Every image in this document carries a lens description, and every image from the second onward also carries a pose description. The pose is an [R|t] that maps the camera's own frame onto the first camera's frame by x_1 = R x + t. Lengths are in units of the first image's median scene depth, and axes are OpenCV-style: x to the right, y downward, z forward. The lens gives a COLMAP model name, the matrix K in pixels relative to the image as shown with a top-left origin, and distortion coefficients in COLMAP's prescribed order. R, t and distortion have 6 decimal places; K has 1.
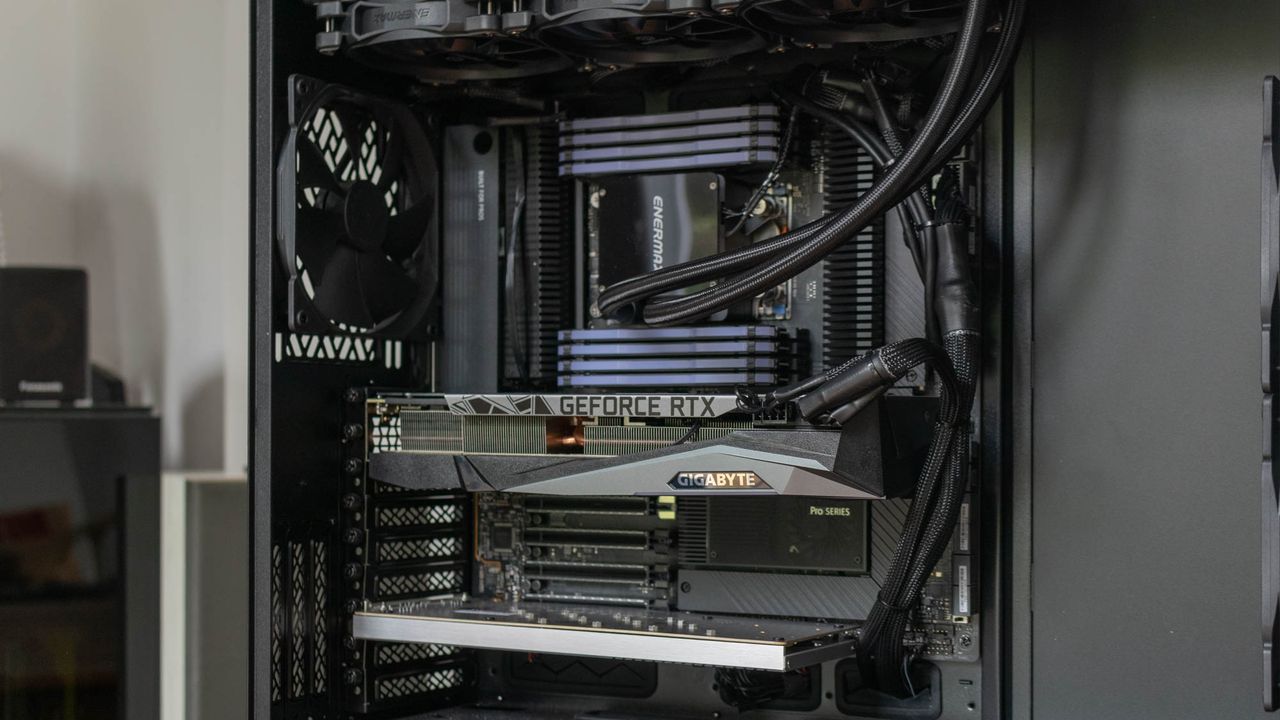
lens RADIAL K [[2027.5, 0, 646.2], [0, 2027.5, 360.3], [0, 0, 1]] dist [0.050883, 0.000000]
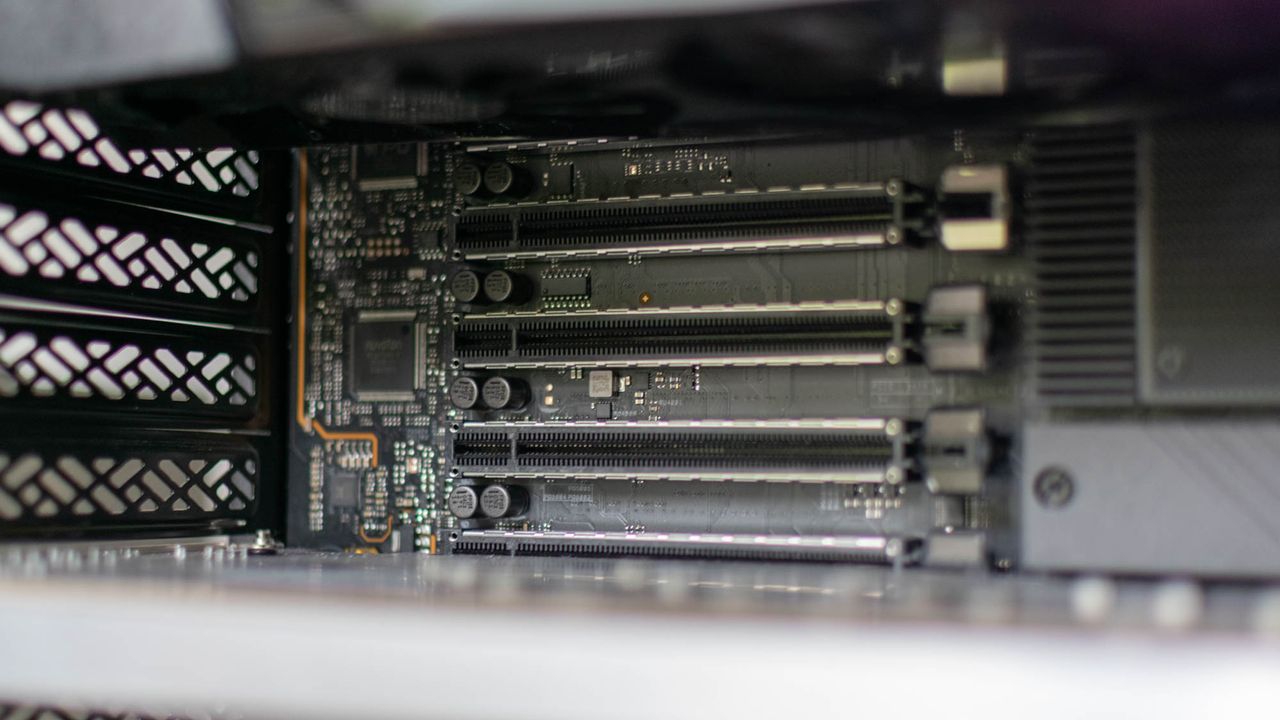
lens RADIAL K [[2027.5, 0, 636.2], [0, 2027.5, 362.1], [0, 0, 1]] dist [0.050883, 0.000000]
pose [[0.998108, 0.004920, 0.061287, -0.051055], [-0.004081, 0.999896, -0.013812, 0.092843], [-0.061348, 0.013536, 0.998025, 0.683027]]
